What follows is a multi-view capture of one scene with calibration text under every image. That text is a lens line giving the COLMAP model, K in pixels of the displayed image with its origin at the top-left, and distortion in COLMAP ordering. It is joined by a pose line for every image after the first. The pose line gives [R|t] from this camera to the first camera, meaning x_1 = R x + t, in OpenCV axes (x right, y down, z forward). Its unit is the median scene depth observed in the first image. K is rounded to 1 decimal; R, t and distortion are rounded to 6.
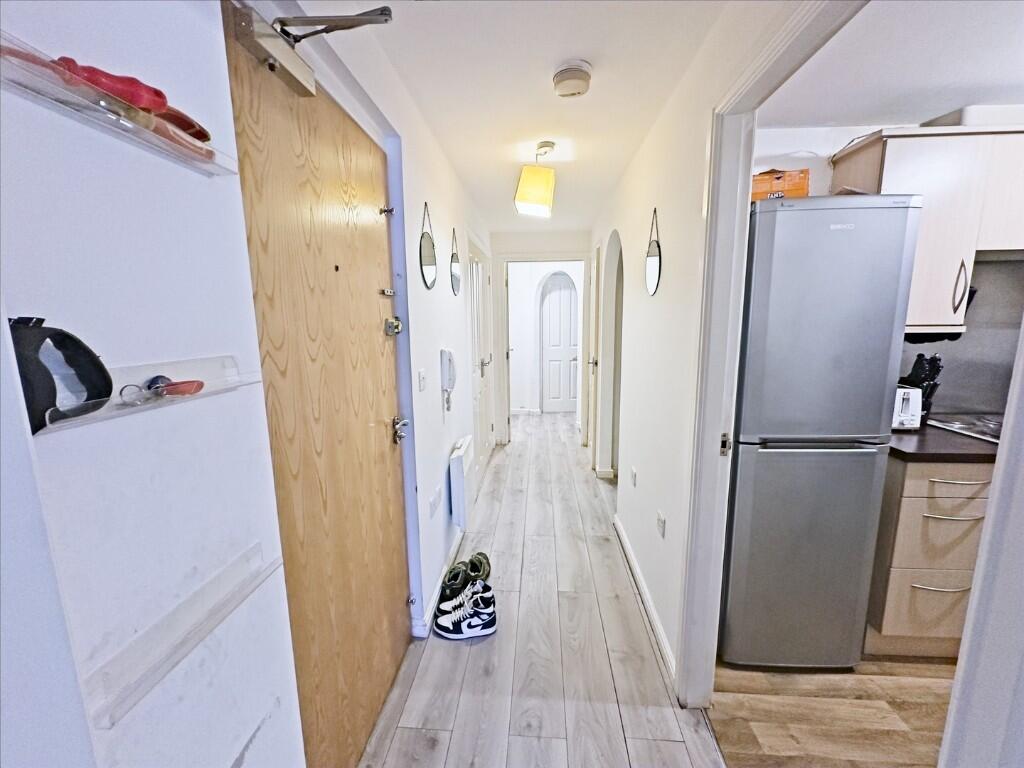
lens RADIAL K [[406.9, 0, 513.3], [0, 406.9, 383.7], [0, 0, 1]] dist [0.000195, 0.000212]
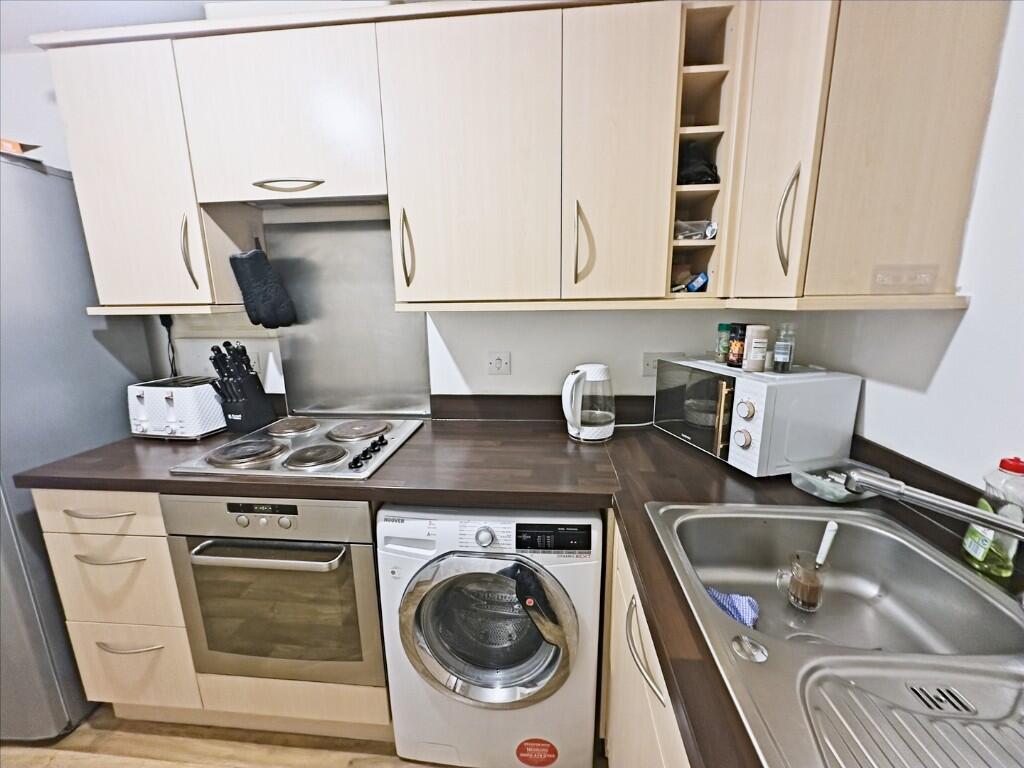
lens RADIAL K [[406.9, 0, 513.0], [0, 406.9, 384.3], [0, 0, 1]] dist [0.000195, 0.000212]
pose [[0.999721, -0.003213, -0.023407, 1.759246], [0.004304, 0.998900, 0.046699, -0.024179], [0.023231, -0.046787, 0.998635, 0.269846]]
